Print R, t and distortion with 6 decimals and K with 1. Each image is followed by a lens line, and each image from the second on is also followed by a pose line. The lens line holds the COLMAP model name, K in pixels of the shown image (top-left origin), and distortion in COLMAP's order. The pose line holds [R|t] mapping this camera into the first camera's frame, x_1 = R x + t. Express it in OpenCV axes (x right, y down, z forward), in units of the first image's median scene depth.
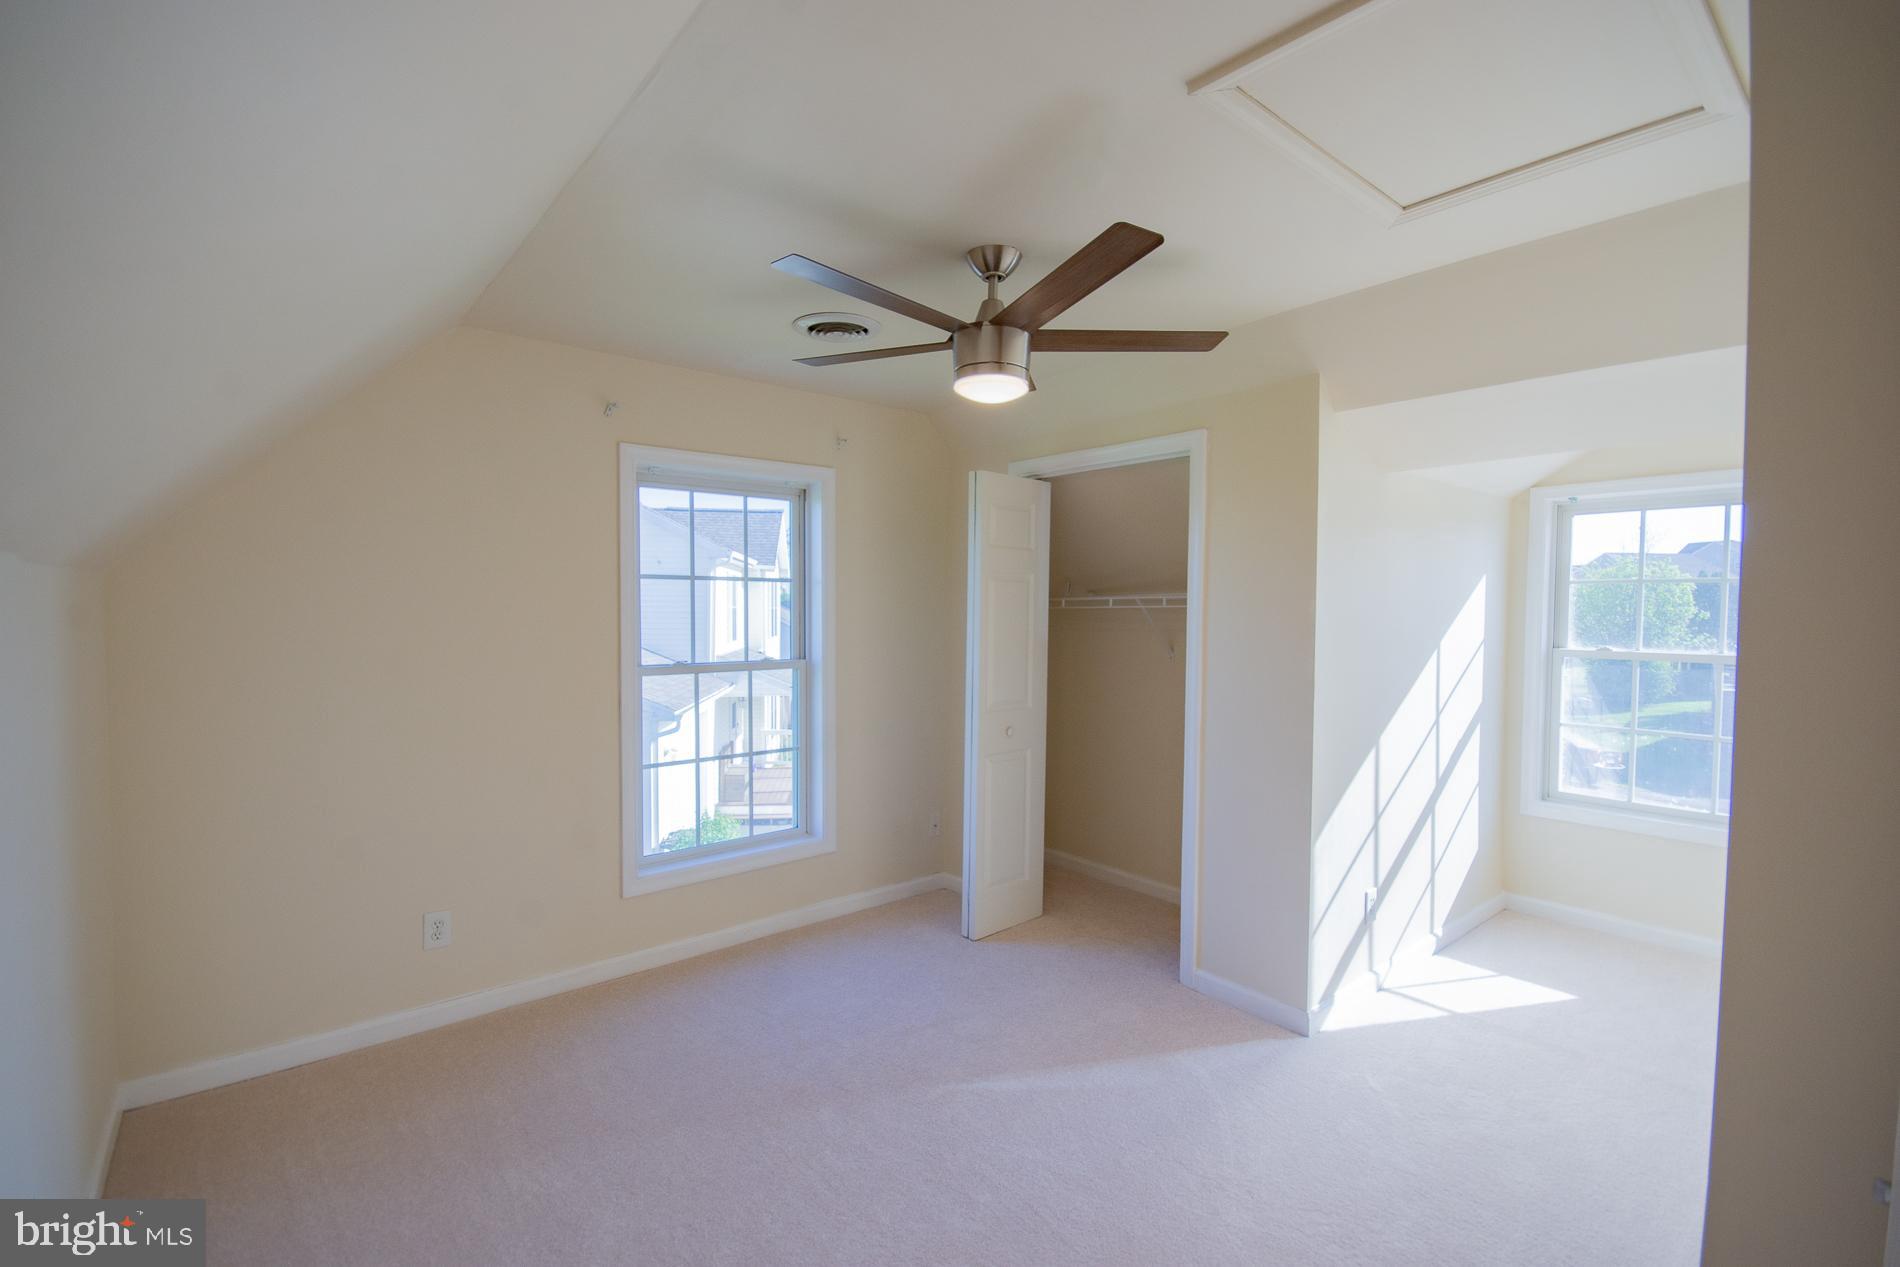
lens RADIAL K [[839.3, 0, 958.9], [0, 839.3, 635.0], [0, 0, 1]] dist [-0.000608, -0.007343]
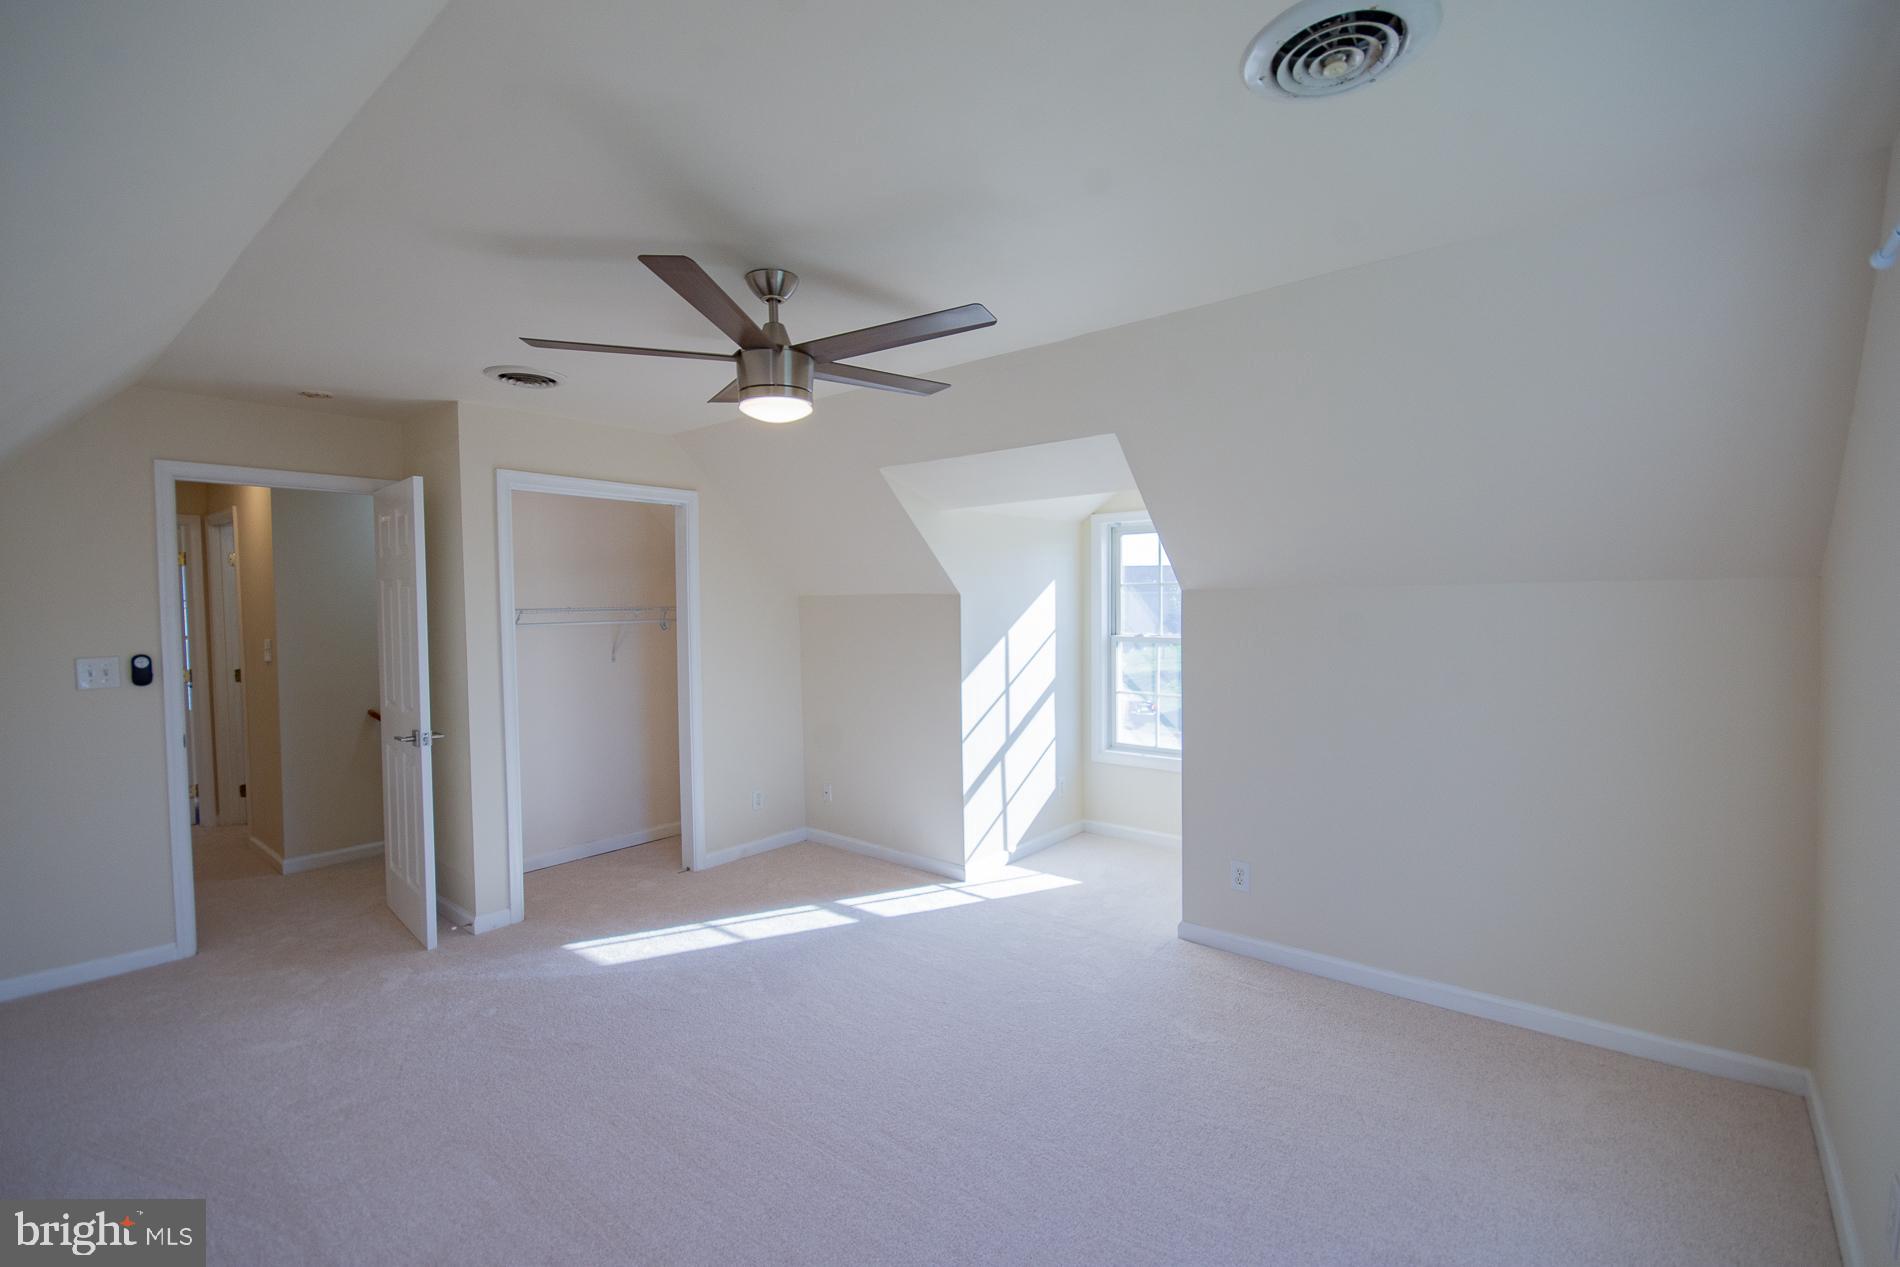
lens RADIAL K [[839.3, 0, 968.7], [0, 839.3, 635.4], [0, 0, 1]] dist [-0.000608, -0.007343]
pose [[0.981839, -0.022065, 0.188429, 0.242893], [0.022007, 0.999755, 0.002398, 0.009353], [-0.188435, 0.001792, 0.982084, -0.281033]]
